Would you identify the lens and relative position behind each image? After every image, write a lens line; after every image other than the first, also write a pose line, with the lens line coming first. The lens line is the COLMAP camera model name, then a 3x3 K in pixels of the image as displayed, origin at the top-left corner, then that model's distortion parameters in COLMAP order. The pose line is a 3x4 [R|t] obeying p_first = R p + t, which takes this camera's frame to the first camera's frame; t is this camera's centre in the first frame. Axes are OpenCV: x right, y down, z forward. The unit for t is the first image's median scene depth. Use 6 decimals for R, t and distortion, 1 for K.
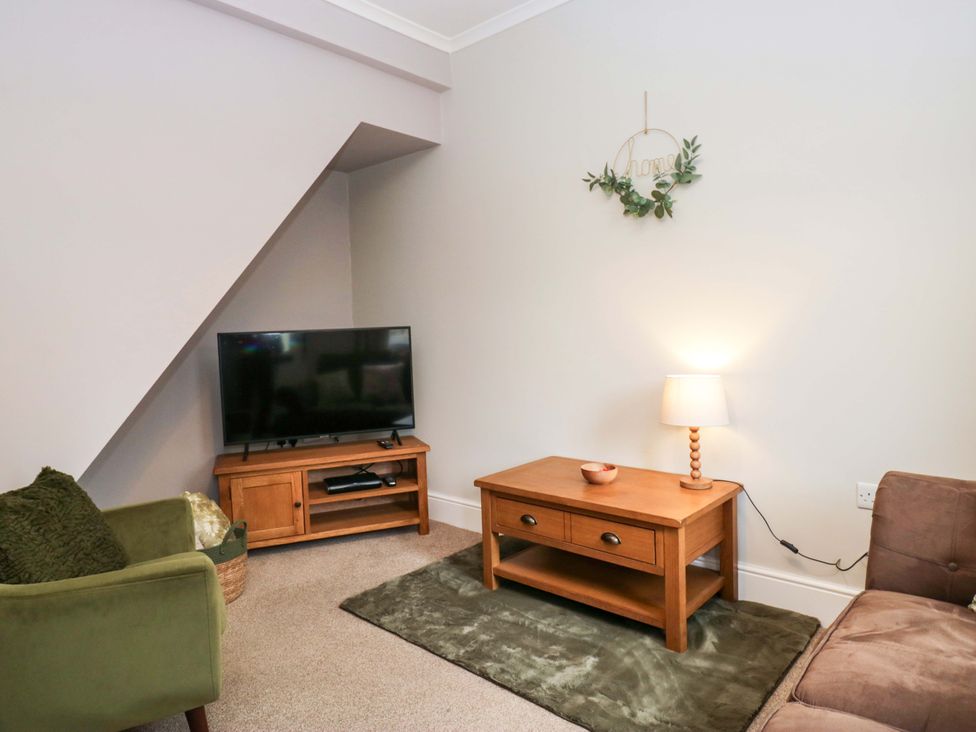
lens RADIAL K [[615.6, 0, 489.4], [0, 615.6, 347.1], [0, 0, 1]] dist [0.011101, -0.016165]
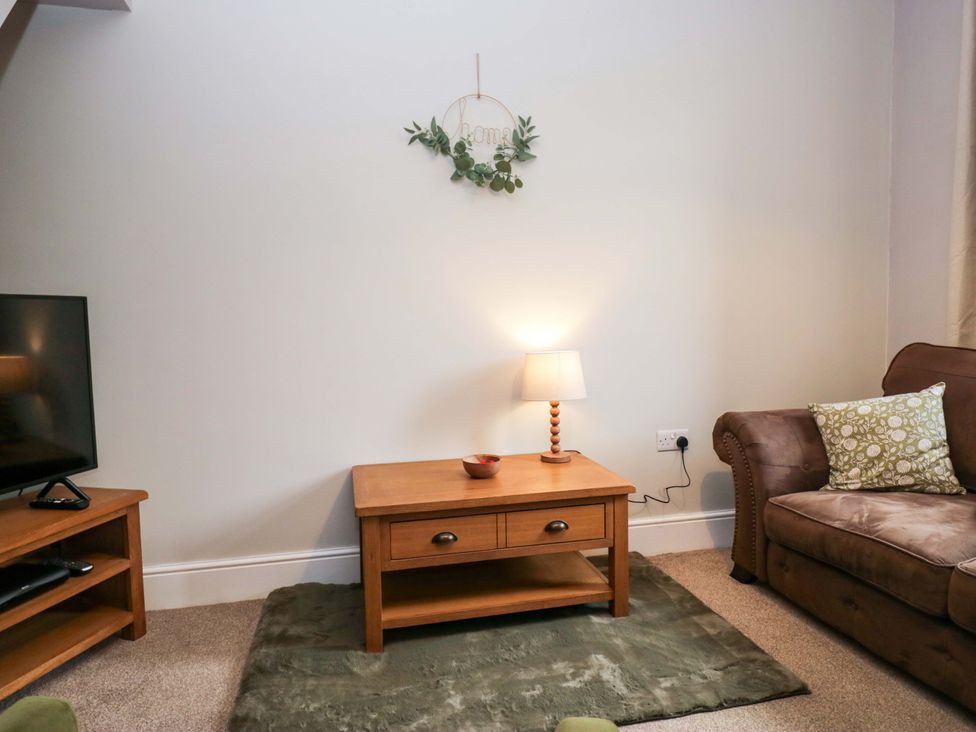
lens RADIAL K [[615.6, 0, 489.4], [0, 615.6, 347.1], [0, 0, 1]] dist [0.011101, -0.016165]
pose [[0.580816, -0.015326, 0.813890, -0.532240], [0.028404, 0.999595, -0.001447, 0.035882], [-0.813539, 0.023959, 0.581017, 0.473448]]
